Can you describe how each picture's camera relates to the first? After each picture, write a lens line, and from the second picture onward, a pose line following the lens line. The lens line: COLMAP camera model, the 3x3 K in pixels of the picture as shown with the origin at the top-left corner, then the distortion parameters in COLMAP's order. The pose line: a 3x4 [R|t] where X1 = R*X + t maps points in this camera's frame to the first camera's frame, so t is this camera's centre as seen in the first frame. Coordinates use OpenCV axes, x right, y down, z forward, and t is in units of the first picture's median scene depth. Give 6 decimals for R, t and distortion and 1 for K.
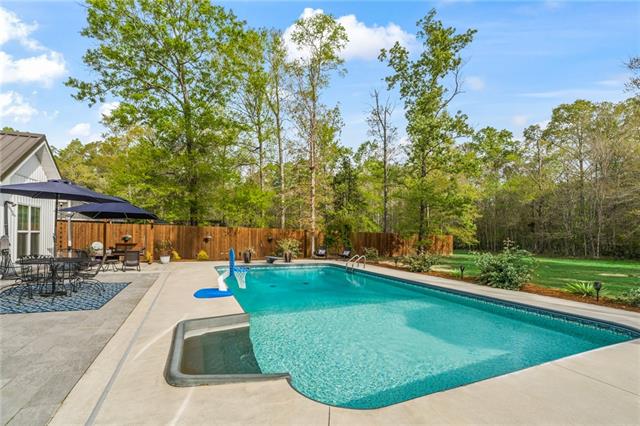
lens RADIAL K [[292.1, 0, 310.6], [0, 292.1, 233.7], [0, 0, 1]] dist [-0.007533, 0.001900]
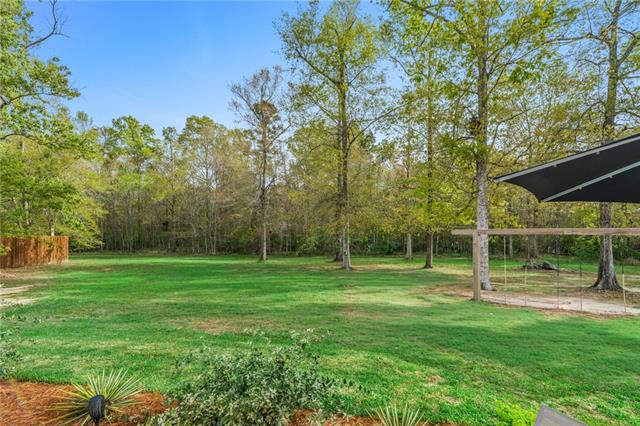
lens RADIAL K [[292.1, 0, 313.1], [0, 292.1, 230.4], [0, 0, 1]] dist [-0.007533, 0.001900]
pose [[0.471761, 0.000010, 0.881726, 0.129800], [-0.001582, 0.999998, 0.000835, -0.009199], [-0.881725, -0.001789, 0.471760, 0.093033]]
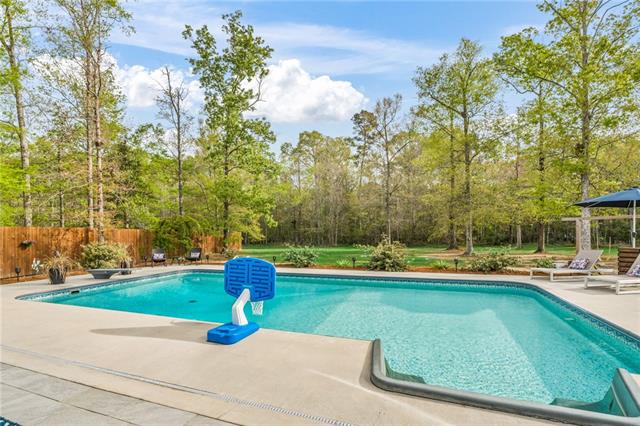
lens RADIAL K [[292.1, 0, 311.0], [0, 292.1, 233.5], [0, 0, 1]] dist [-0.007533, 0.001900]
pose [[0.694027, -0.024606, 0.719528, -0.110082], [0.017499, 0.999697, 0.017308, -0.002016], [-0.719736, 0.000579, 0.694248, 0.077704]]
